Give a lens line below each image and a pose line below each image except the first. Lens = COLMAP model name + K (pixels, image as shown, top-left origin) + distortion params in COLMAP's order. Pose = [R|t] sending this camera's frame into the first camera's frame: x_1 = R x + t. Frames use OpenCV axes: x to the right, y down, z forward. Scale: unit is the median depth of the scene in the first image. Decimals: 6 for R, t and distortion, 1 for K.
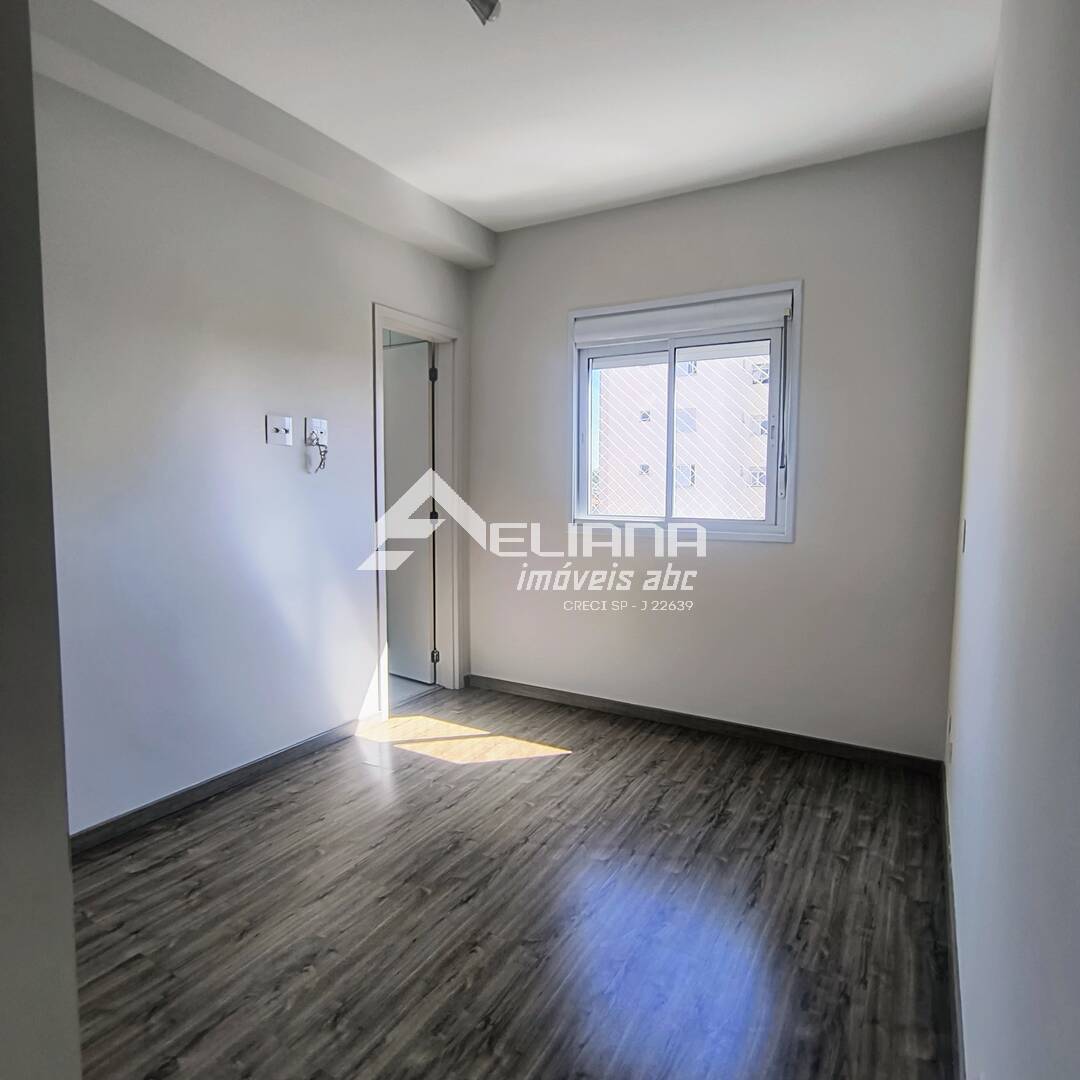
lens RADIAL K [[667.0, 0, 541.0], [0, 667.0, 539.8], [0, 0, 1]] dist [-0.008278, 0.001305]
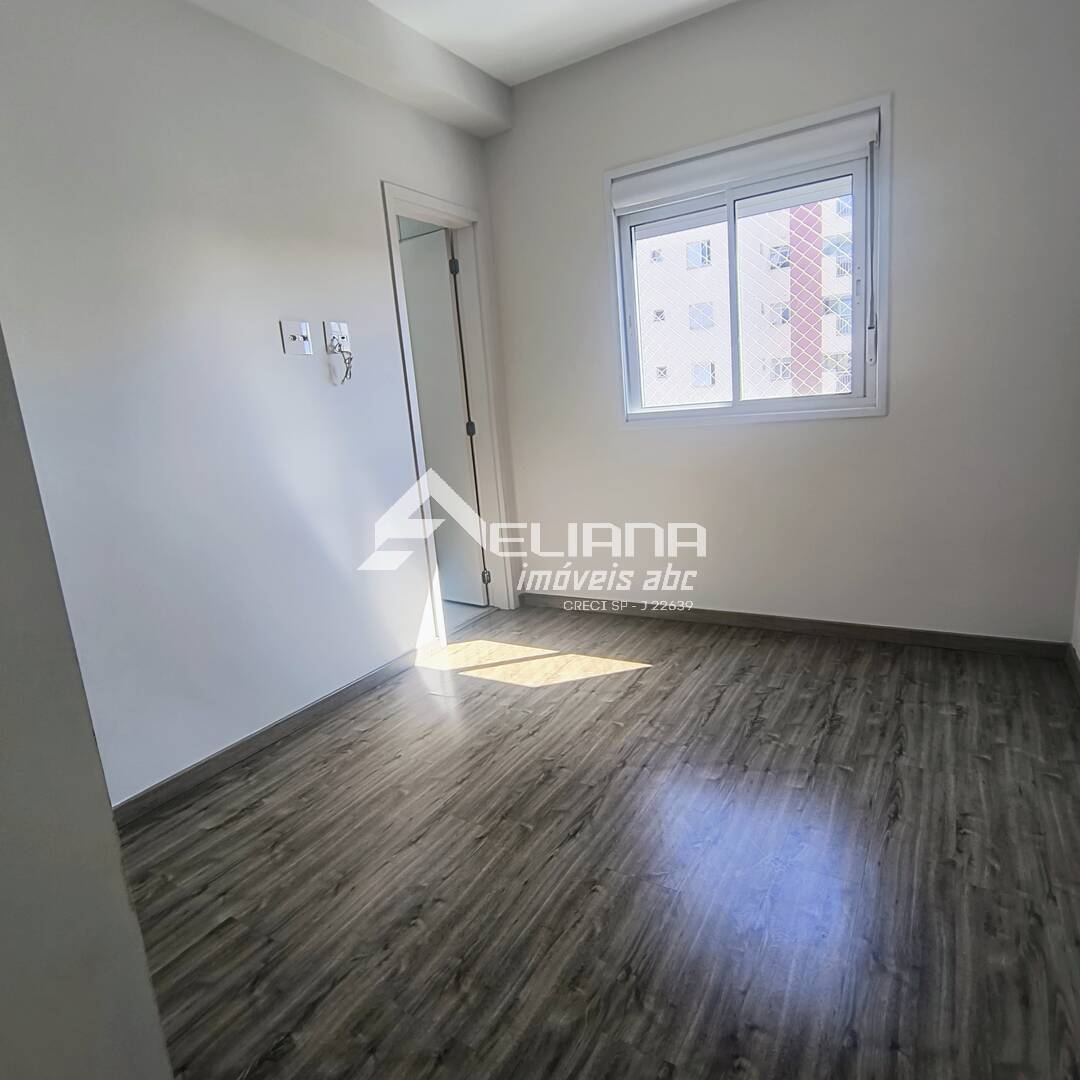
lens RADIAL K [[667.0, 0, 533.6], [0, 667.0, 535.9], [0, 0, 1]] dist [-0.008278, 0.001305]
pose [[0.995487, -0.085908, -0.040307, -0.087424], [0.089955, 0.989560, 0.112598, 0.030351], [0.030214, -0.115716, 0.992823, 0.133774]]
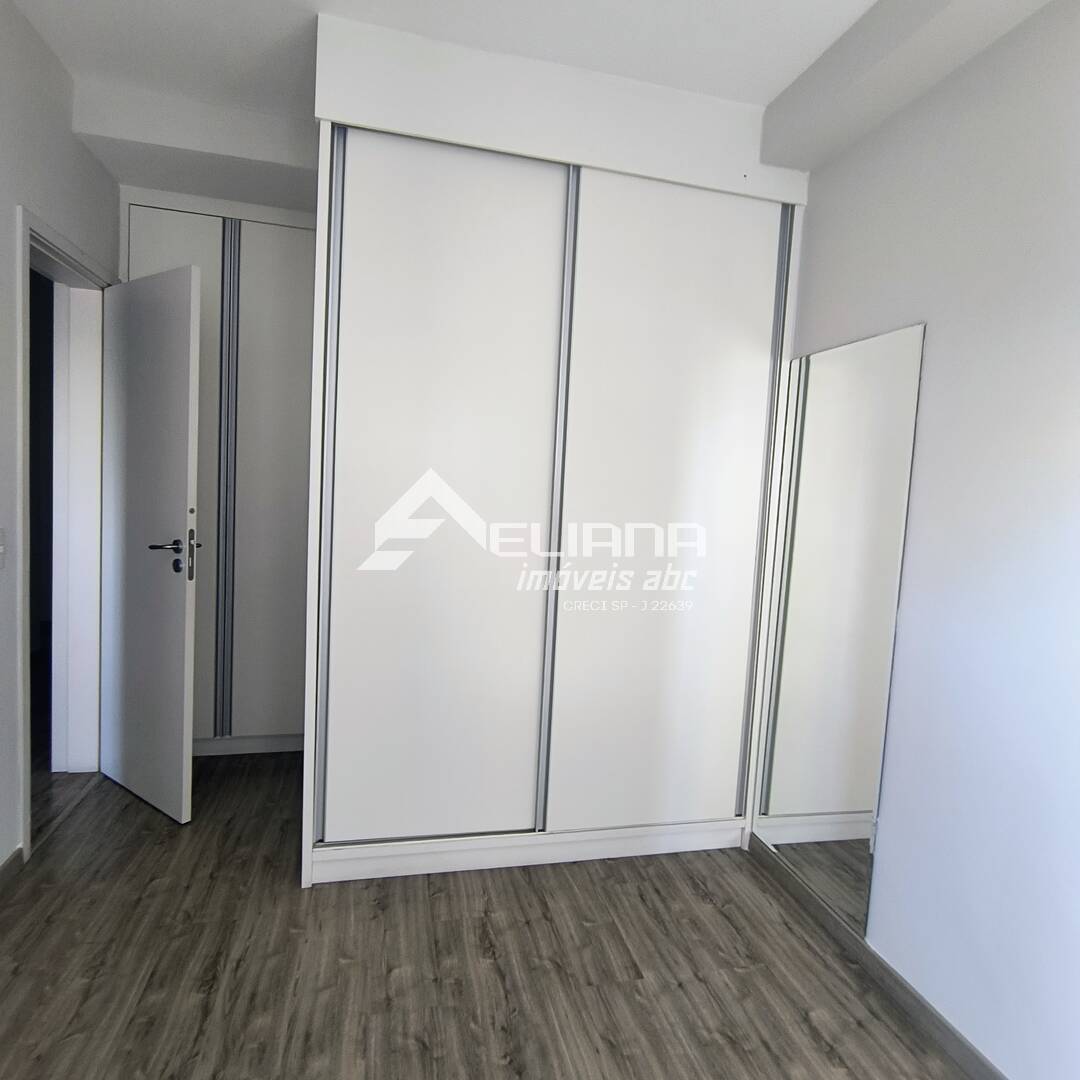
lens RADIAL K [[667.0, 0, 541.1], [0, 667.0, 534.9], [0, 0, 1]] dist [-0.008278, 0.001305]
pose [[-0.719470, -0.005108, -0.694505, 0.197033], [-0.124673, 0.984680, 0.121912, -0.140513], [0.683242, 0.174298, -0.709084, 1.235048]]
